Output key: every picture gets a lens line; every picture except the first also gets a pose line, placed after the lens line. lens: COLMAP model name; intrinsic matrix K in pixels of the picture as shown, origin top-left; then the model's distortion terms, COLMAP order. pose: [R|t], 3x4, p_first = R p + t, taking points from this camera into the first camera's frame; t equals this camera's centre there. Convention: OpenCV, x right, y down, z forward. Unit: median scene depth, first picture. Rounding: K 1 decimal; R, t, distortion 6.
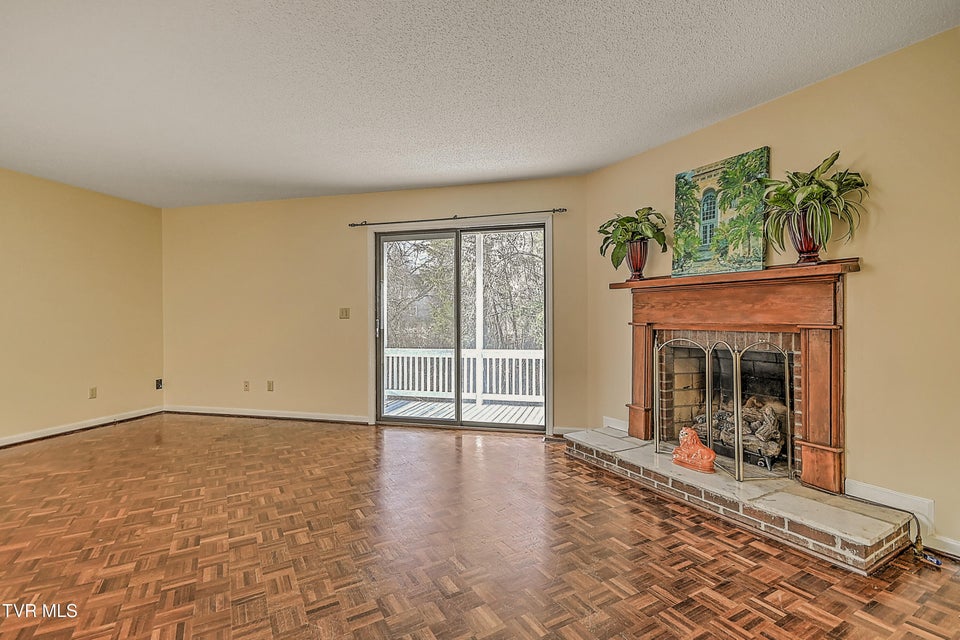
lens RADIAL K [[438.7, 0, 475.6], [0, 438.7, 318.9], [0, 0, 1]] dist [0.013441, -0.000555]
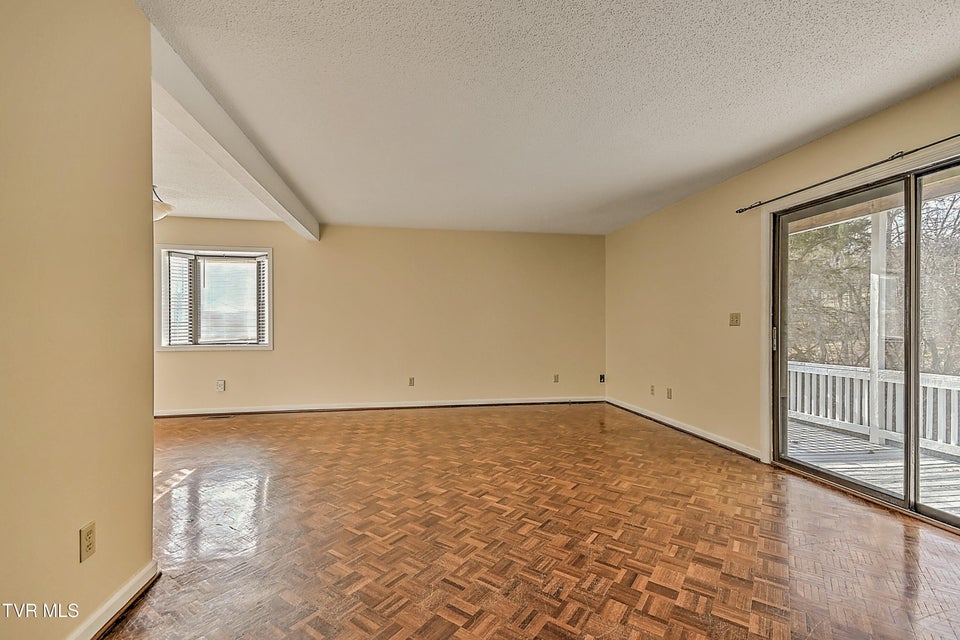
lens RADIAL K [[421.4, 0, 476.7], [0, 421.4, 326.4], [0, 0, 1]] dist [0.025538, -0.000360]
pose [[0.411529, 0.005407, -0.911381, 0.348533], [-0.005232, 0.999980, 0.003570, 0.000411], [0.911382, 0.003299, 0.411549, 0.327535]]
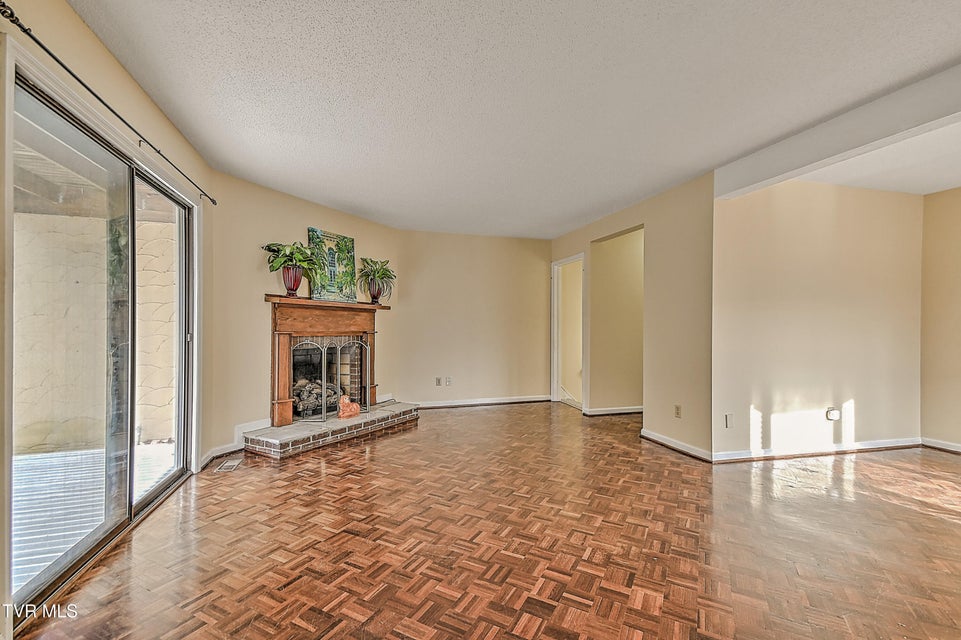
lens RADIAL K [[421.9, 0, 477.2], [0, 421.9, 326.5], [0, 0, 1]] dist [0.025538, -0.000360]
pose [[-0.522978, 0.007338, 0.852315, -1.006529], [0.000884, 0.999967, -0.008067, 0.005086], [-0.852346, -0.003465, -0.522967, 1.271902]]
